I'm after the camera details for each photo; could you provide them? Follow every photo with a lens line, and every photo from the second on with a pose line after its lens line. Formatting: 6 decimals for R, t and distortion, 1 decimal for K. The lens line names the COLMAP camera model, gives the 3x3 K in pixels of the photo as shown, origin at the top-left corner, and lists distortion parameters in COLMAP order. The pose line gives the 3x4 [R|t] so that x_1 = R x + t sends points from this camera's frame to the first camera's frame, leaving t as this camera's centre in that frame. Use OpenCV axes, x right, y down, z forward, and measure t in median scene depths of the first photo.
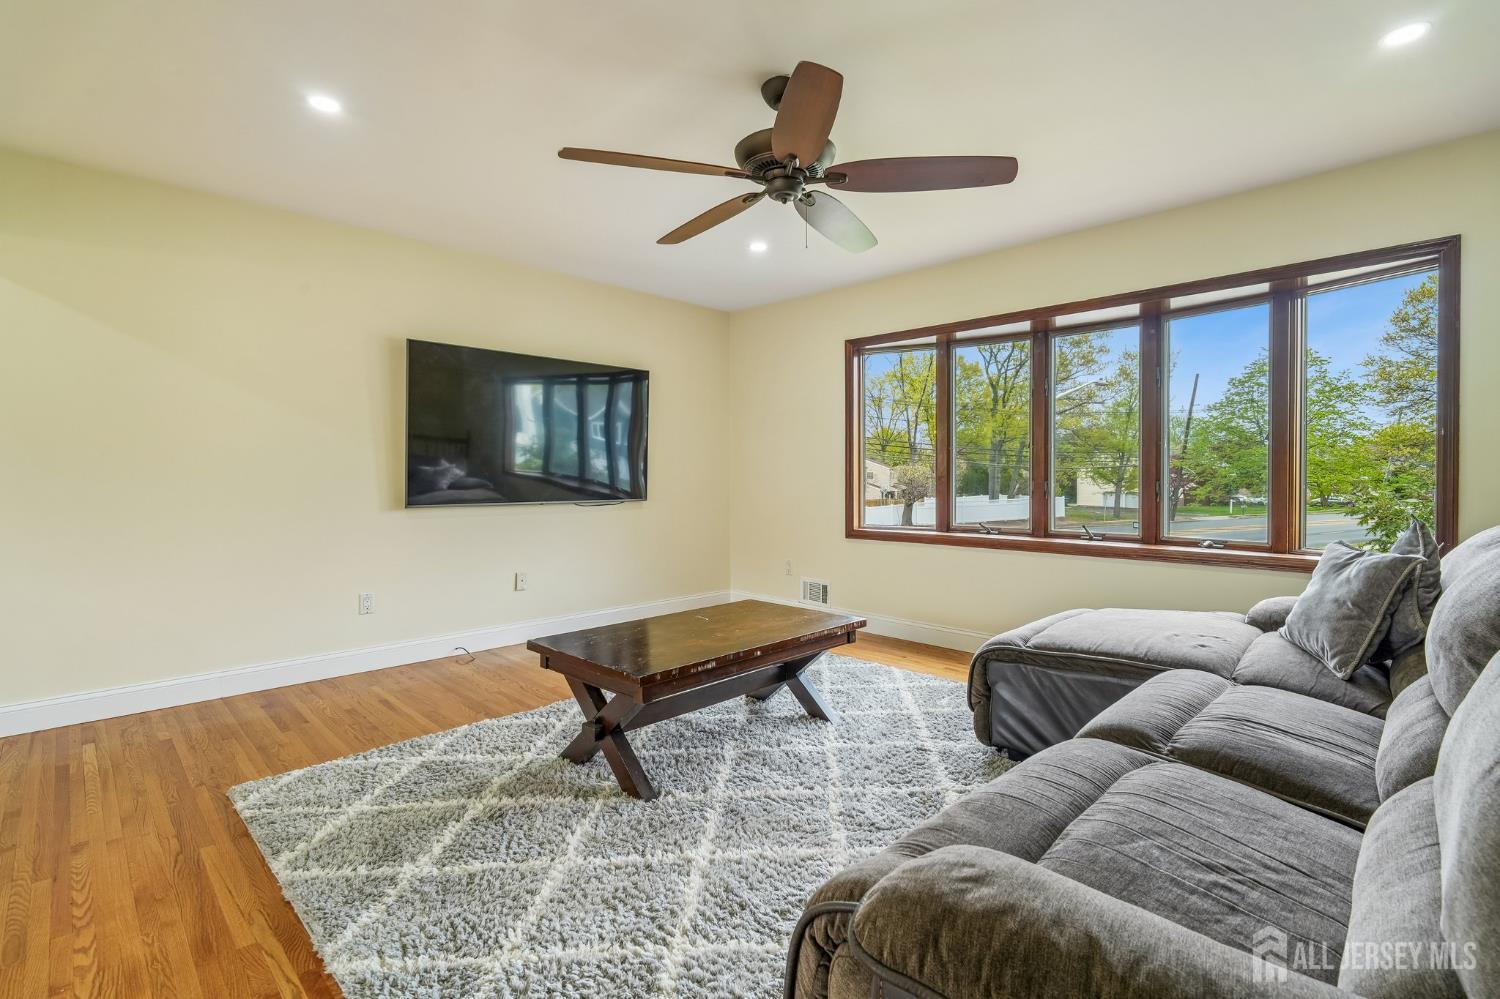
lens RADIAL K [[703.8, 0, 749.9], [0, 703.8, 485.0], [0, 0, 1]] dist [-0.000468, -0.001398]
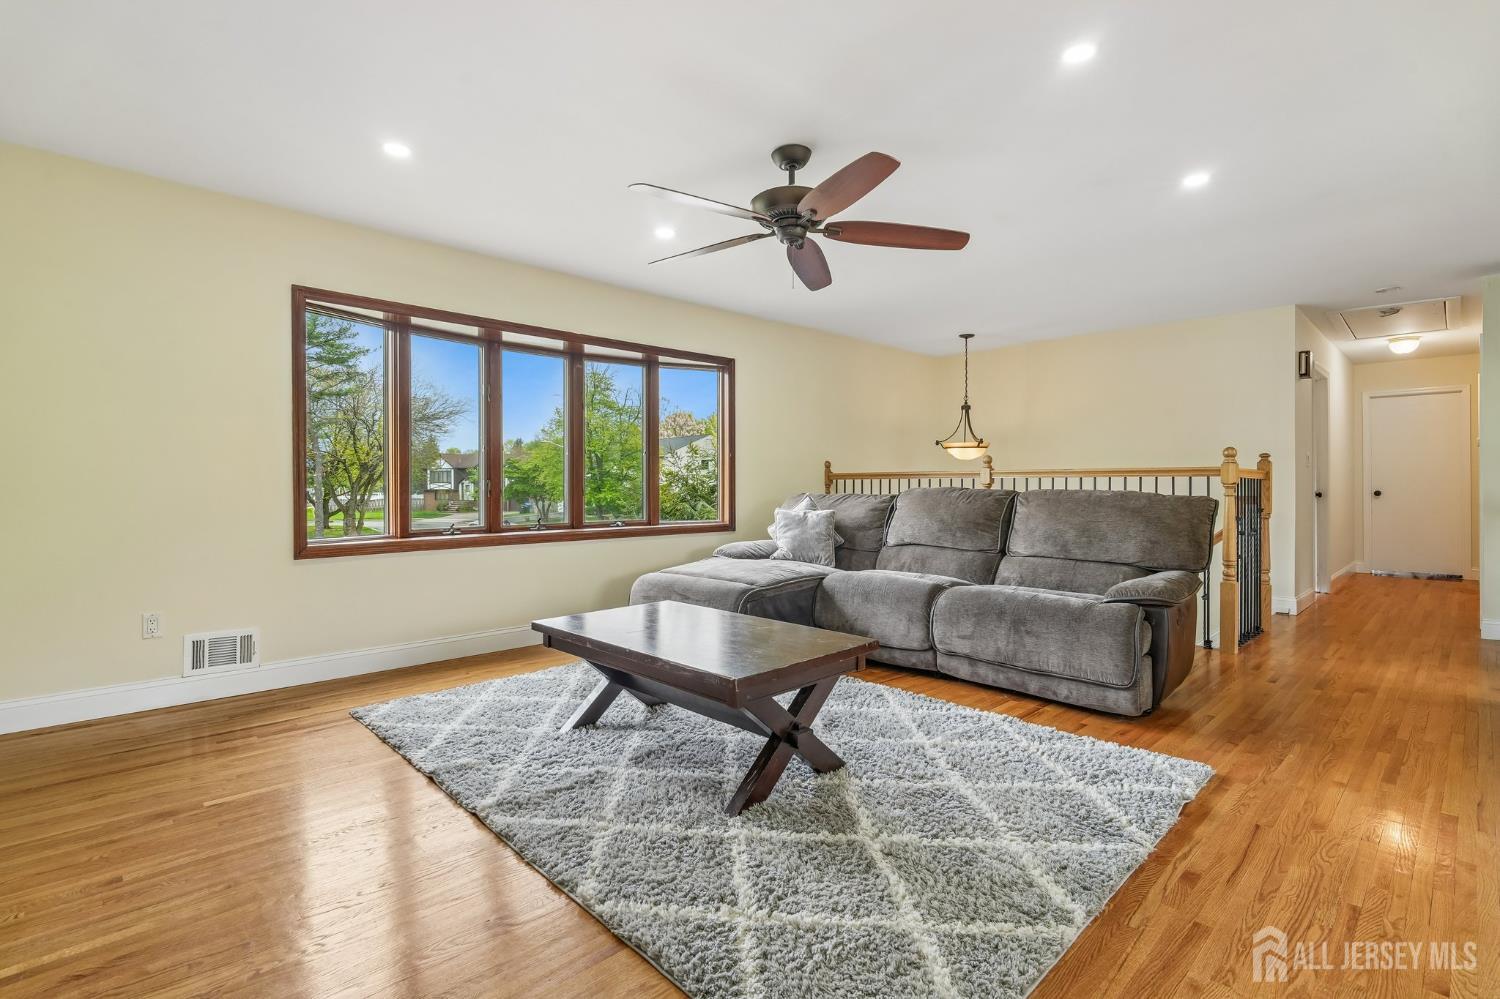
lens RADIAL K [[703.8, 0, 752.7], [0, 703.8, 494.3], [0, 0, 1]] dist [-0.000468, -0.001398]
pose [[0.003119, -0.024813, 0.999687, -0.630756], [0.006941, 0.999669, 0.024790, -0.007581], [-0.999971, 0.006862, 0.003291, 0.565466]]
